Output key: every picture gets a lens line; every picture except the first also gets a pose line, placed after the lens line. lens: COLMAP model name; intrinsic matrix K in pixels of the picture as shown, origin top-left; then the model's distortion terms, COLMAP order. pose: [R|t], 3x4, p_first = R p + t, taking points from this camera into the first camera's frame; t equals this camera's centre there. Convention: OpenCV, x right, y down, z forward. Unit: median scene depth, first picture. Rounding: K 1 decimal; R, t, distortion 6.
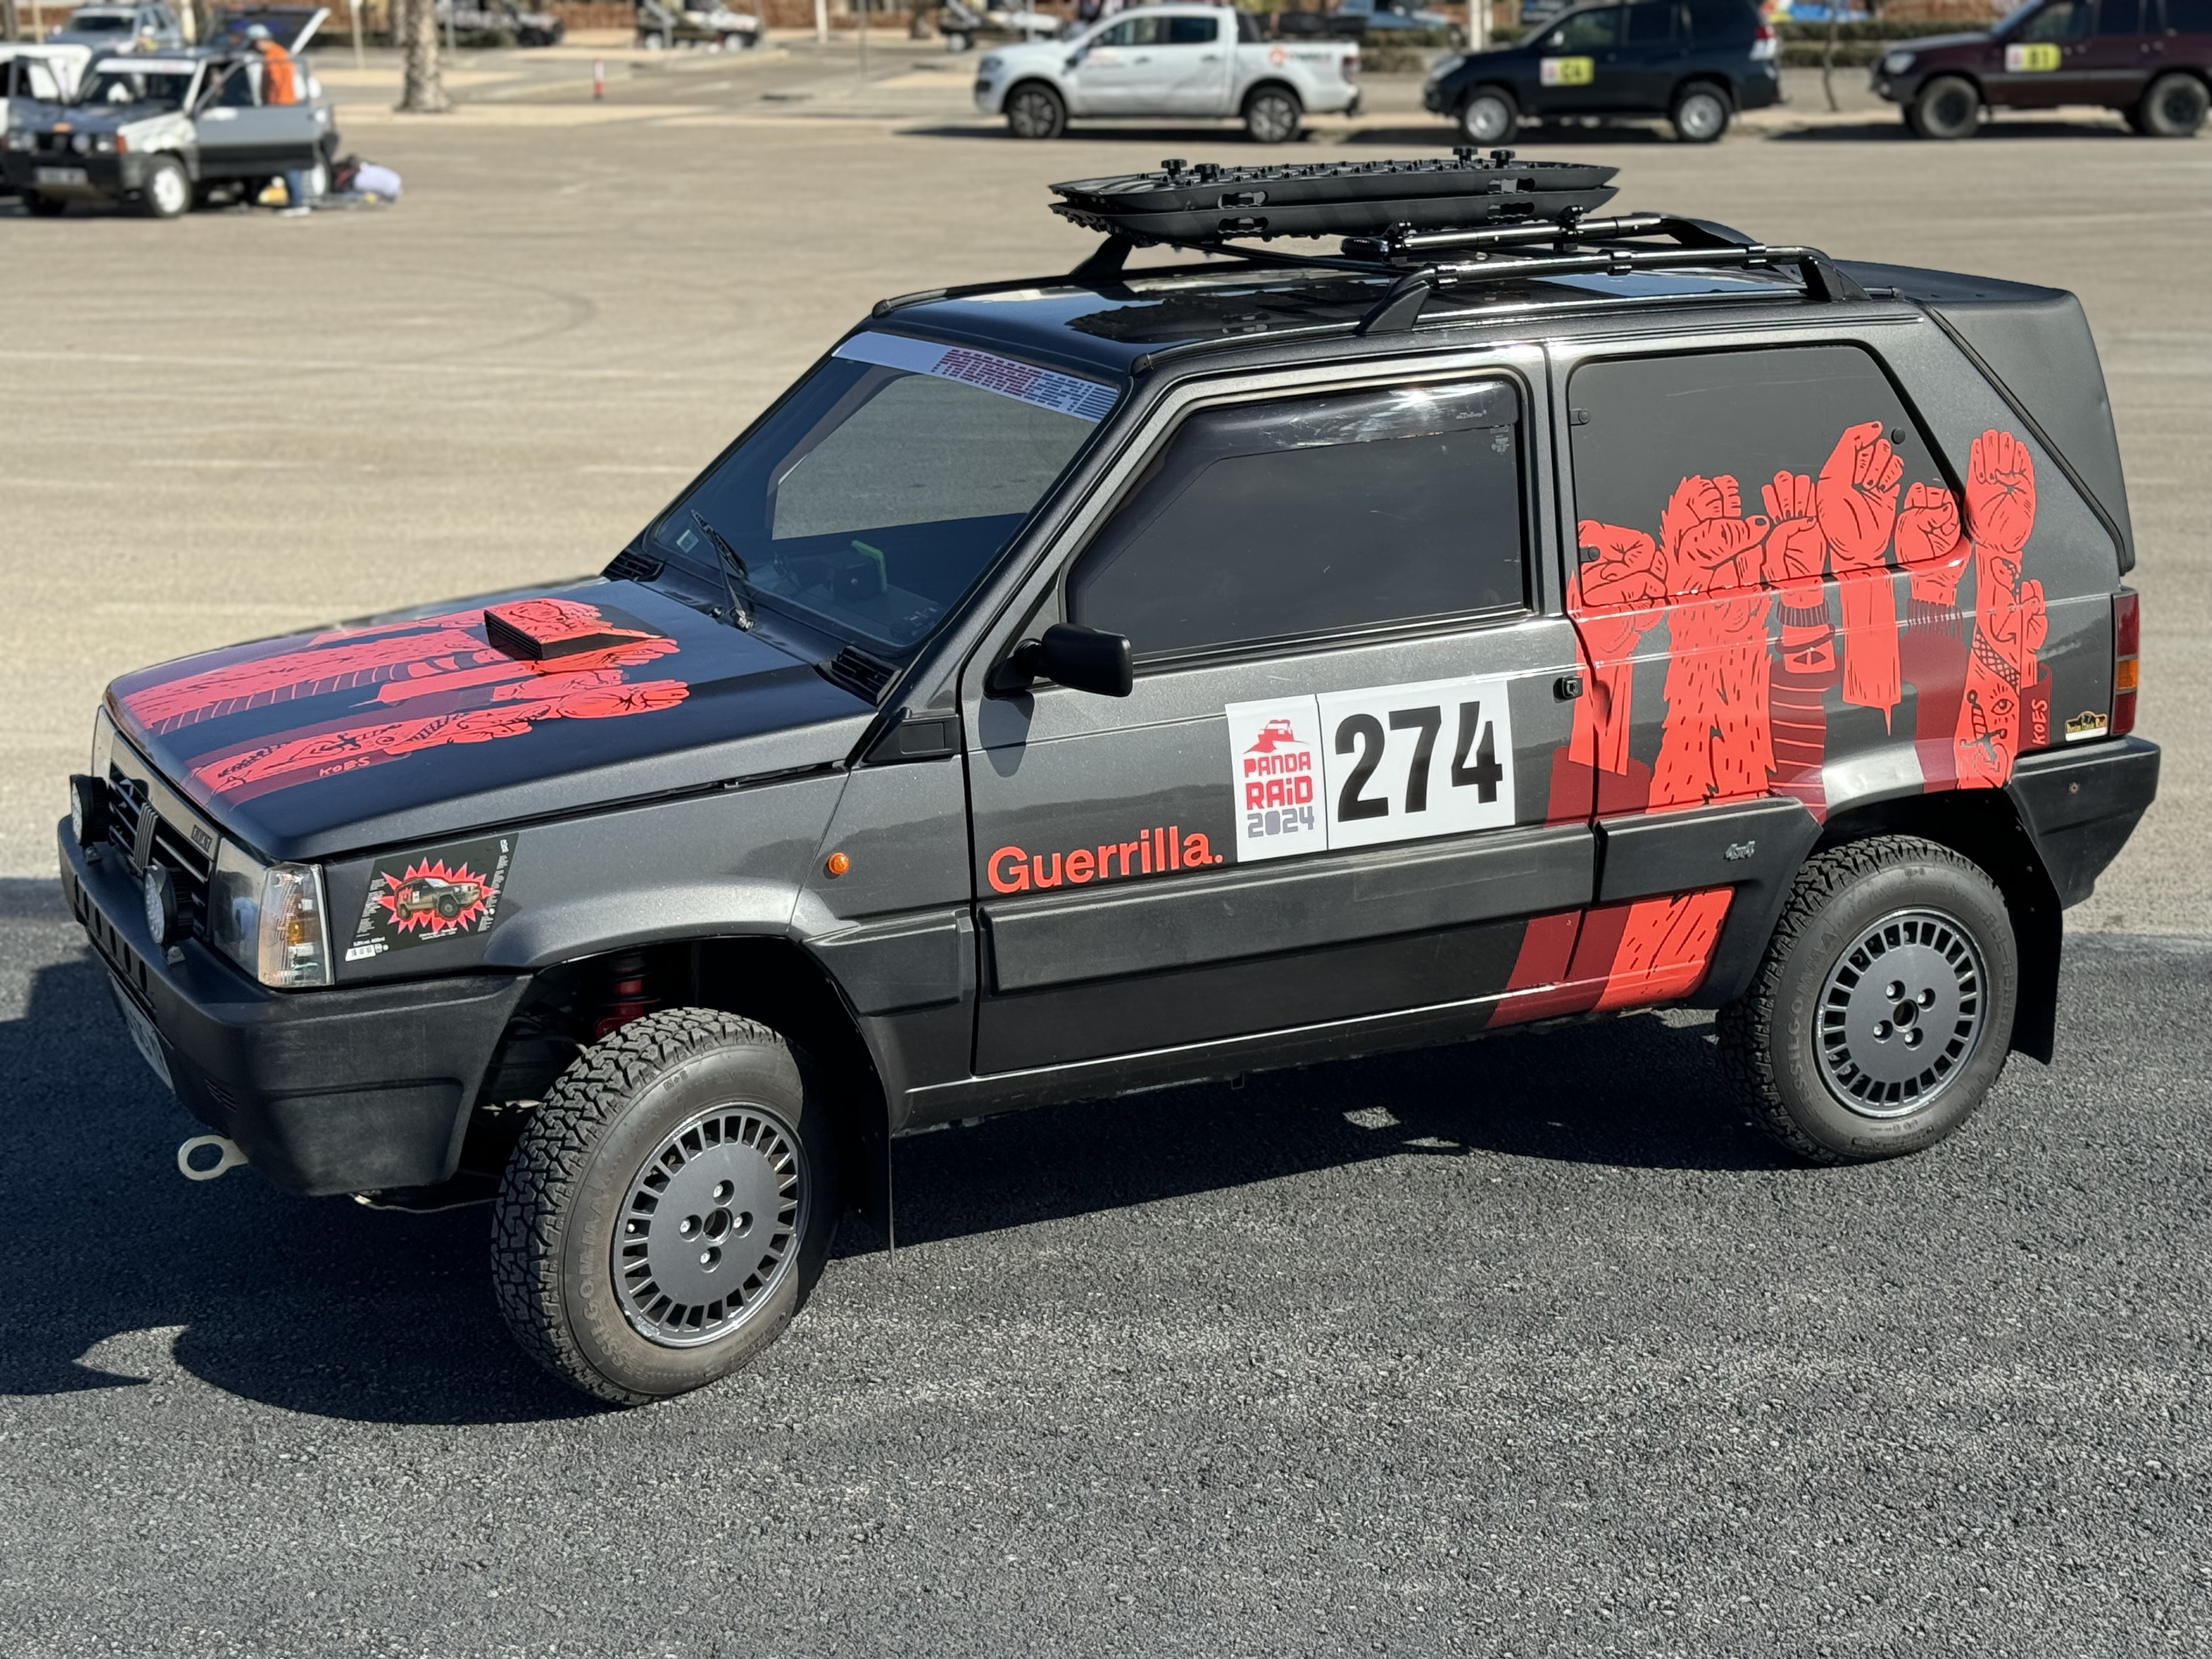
lens RADIAL K [[3307.5, 0, 1106.0], [0, 3307.5, 829.5], [0, 0, 1]] dist [0.275935, -1.121734]
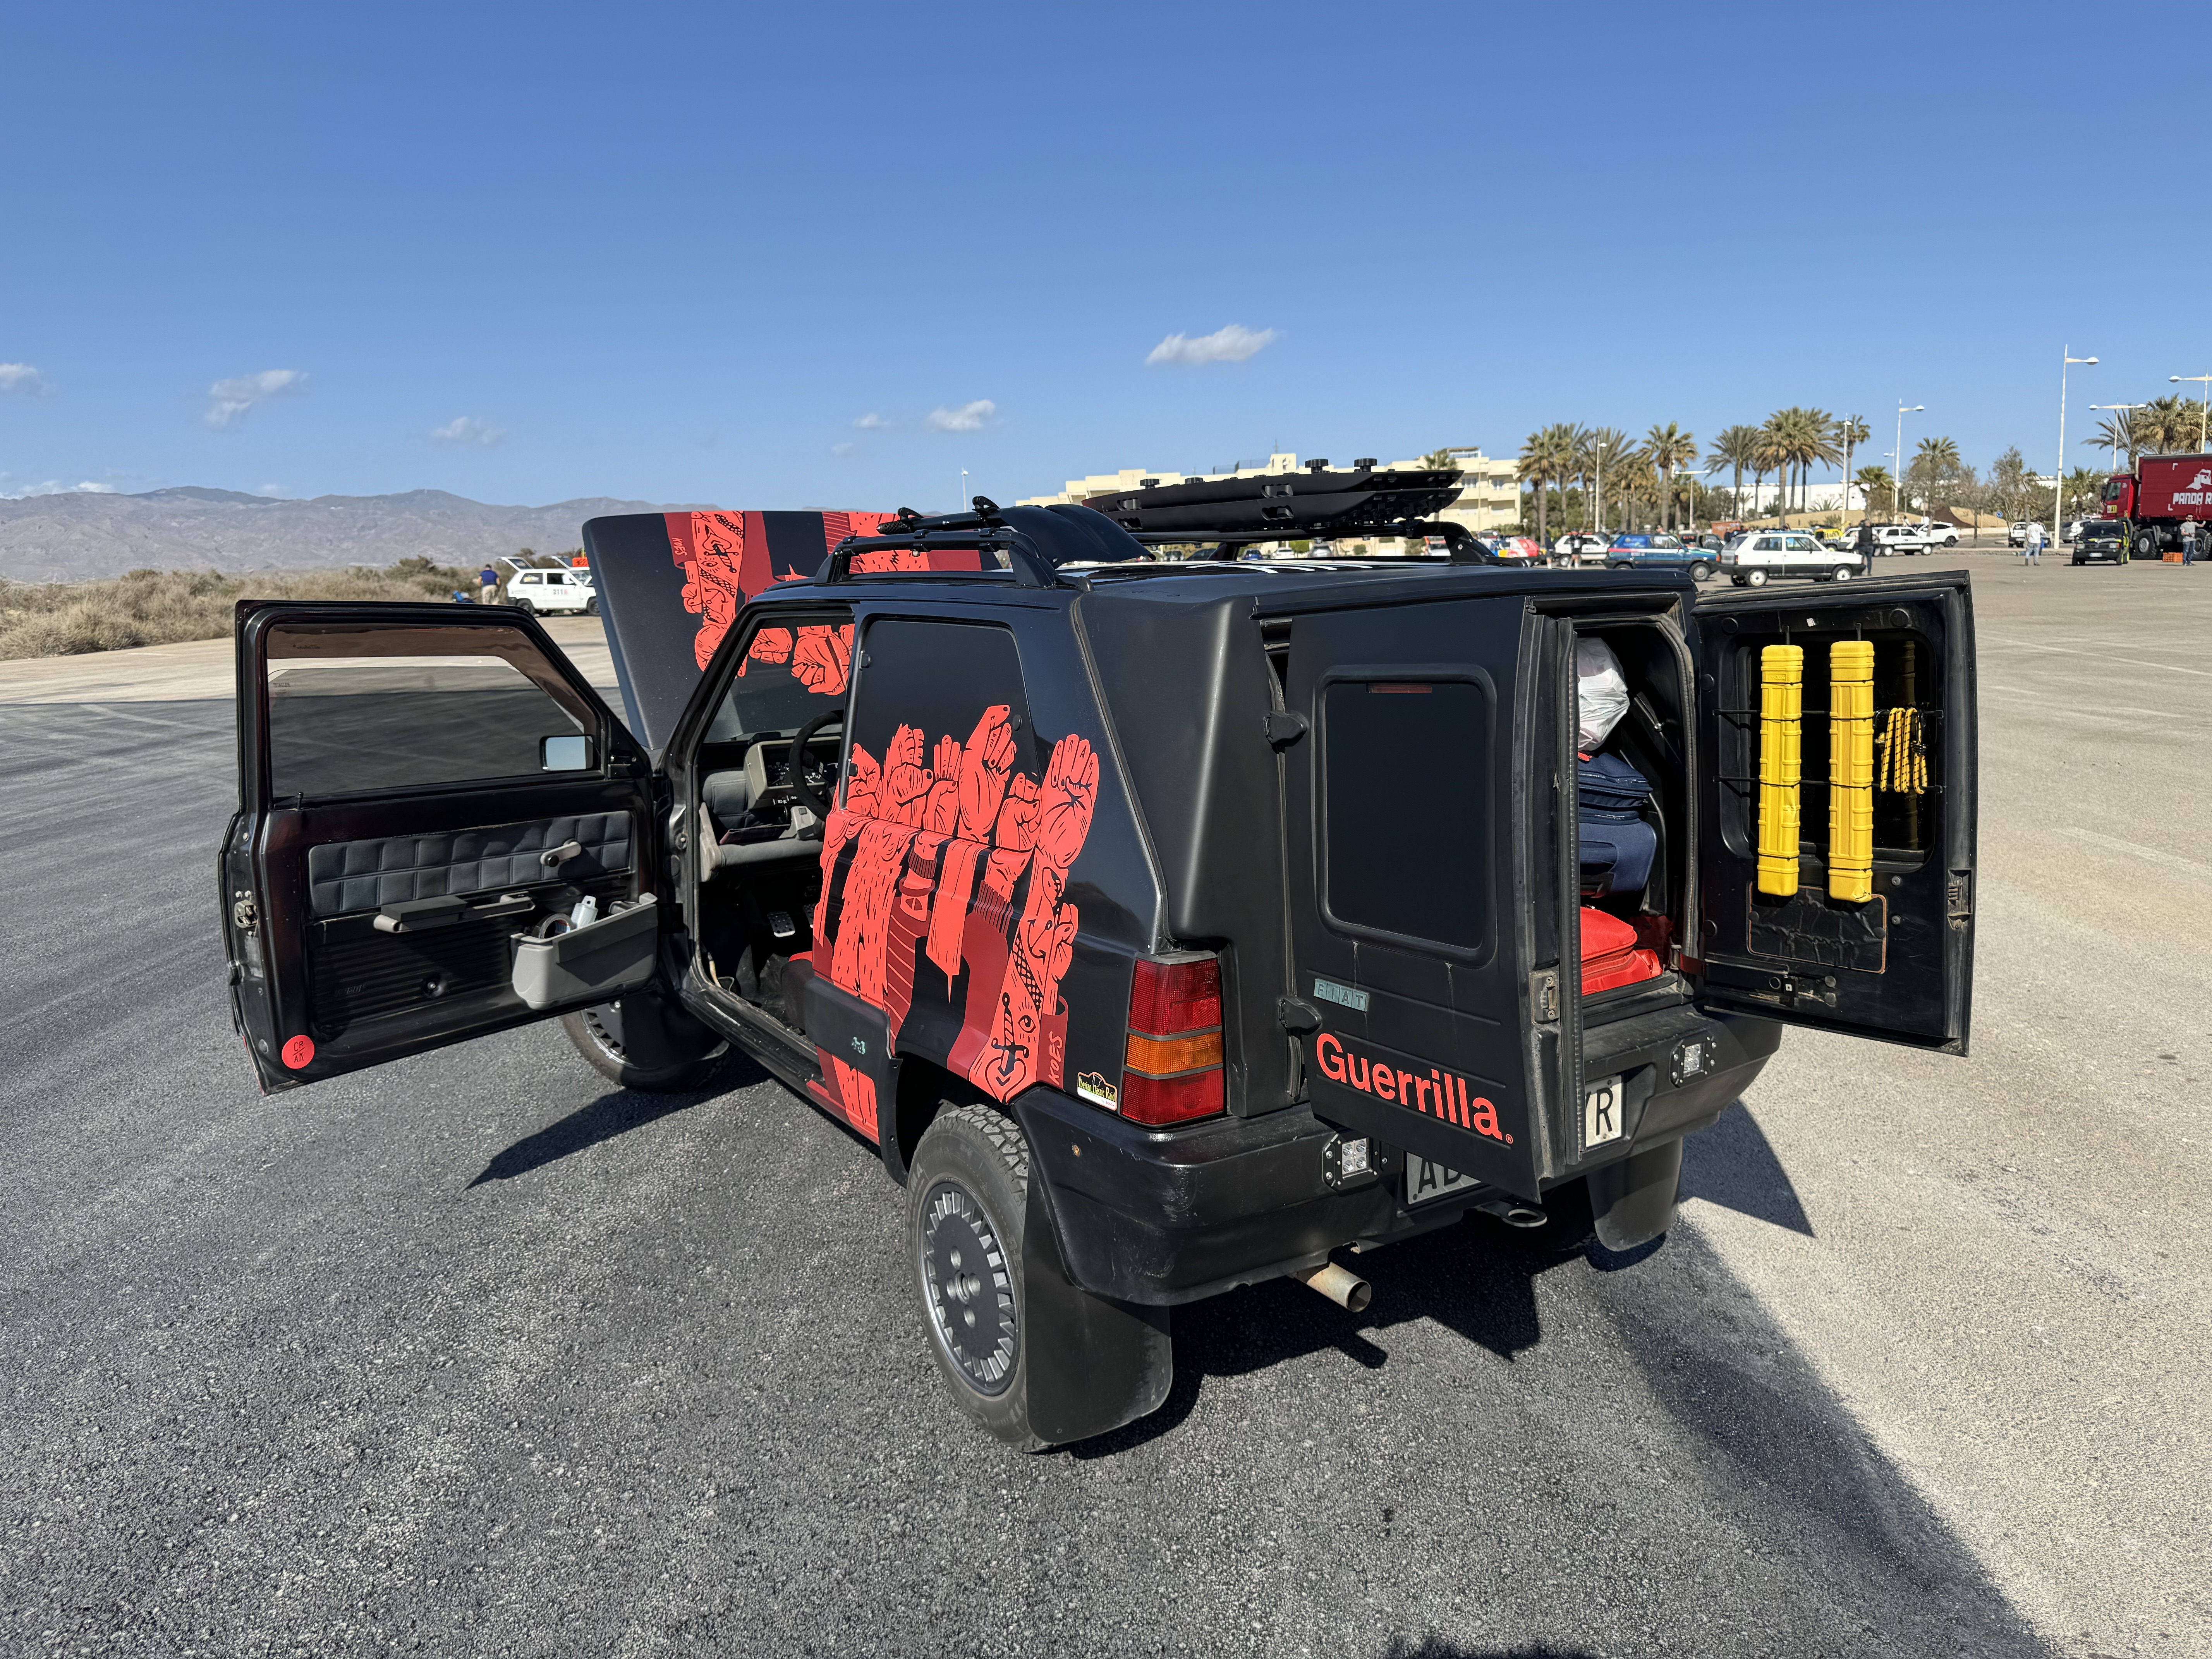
lens RADIAL K [[1526.4, 0, 1106.0], [0, 1526.4, 829.5], [0, 0, 1]] dist [0.115146, -0.175092]
pose [[0.112556, 0.179288, -0.977337, 0.703130], [-0.218129, 0.964053, 0.151730, -0.164592], [0.969408, 0.196107, 0.147617, 0.982579]]
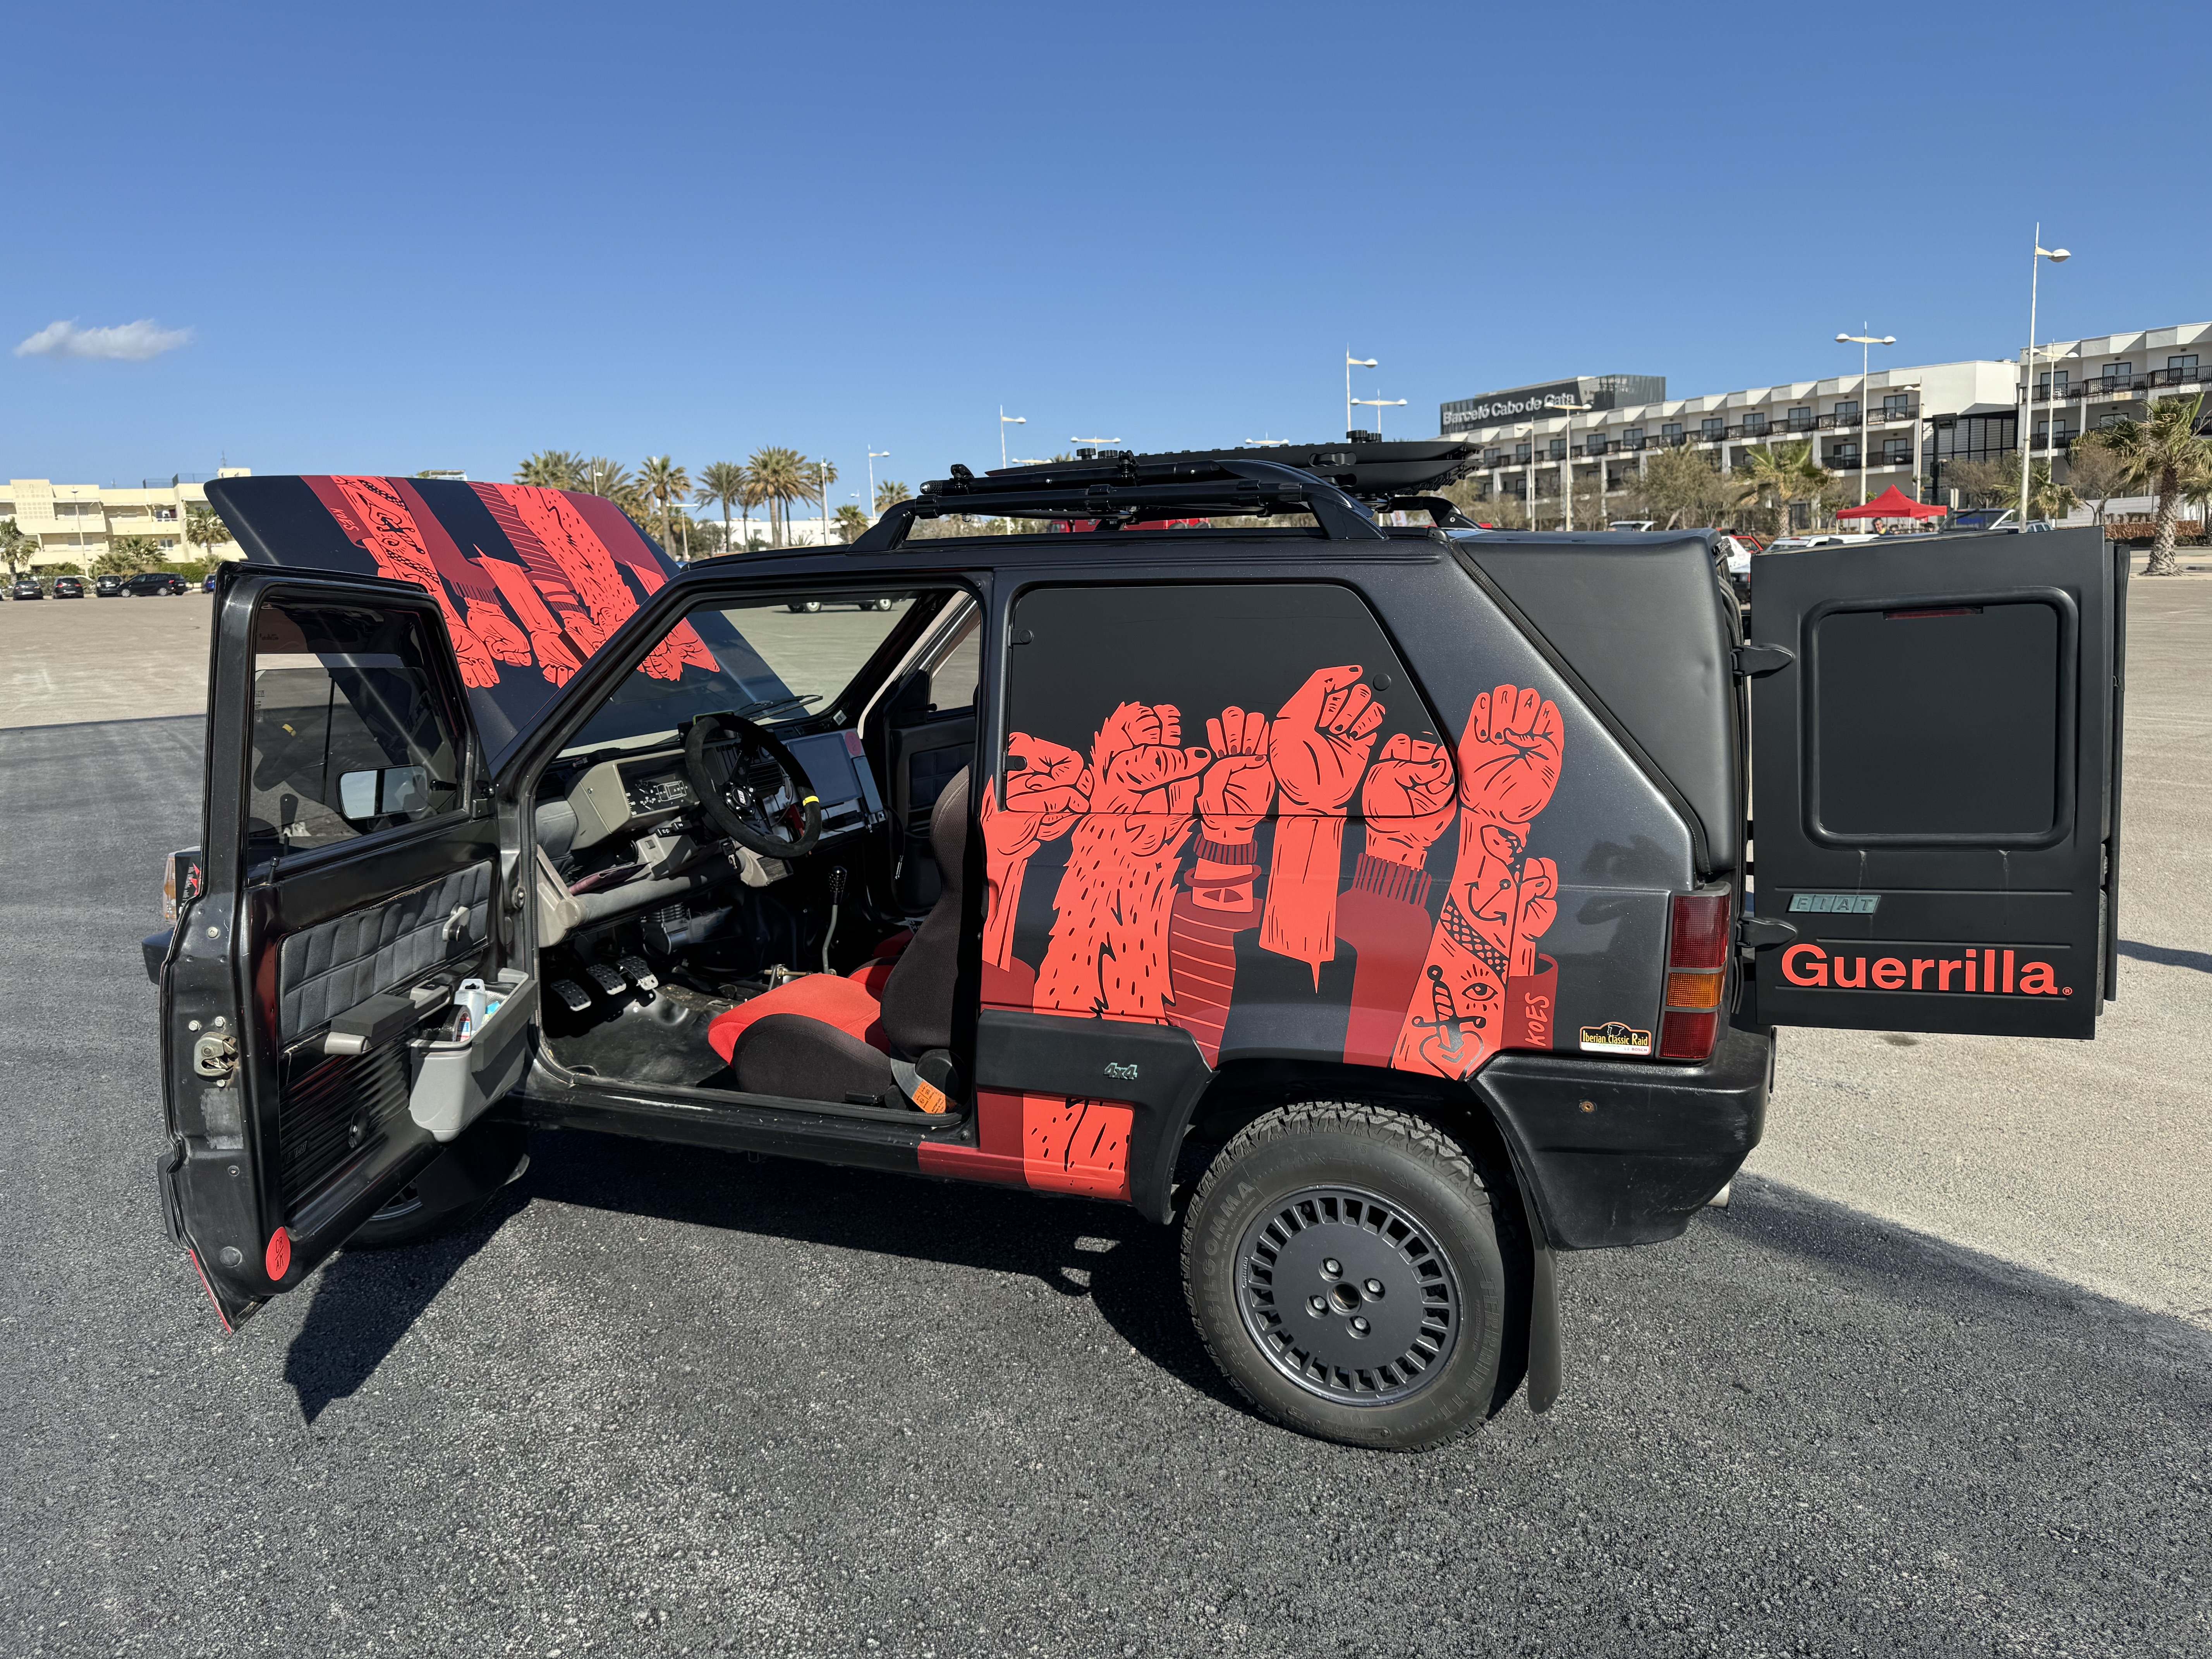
lens RADIAL K [[1530.4, 0, 1085.2], [0, 1530.4, 817.9], [0, 0, 1]] dist [0.101227, -0.164327]
pose [[0.657868, 0.116811, -0.744020, 0.516630], [-0.164529, 0.986328, 0.009375, -0.071412], [0.734942, 0.116245, 0.668092, 0.666765]]
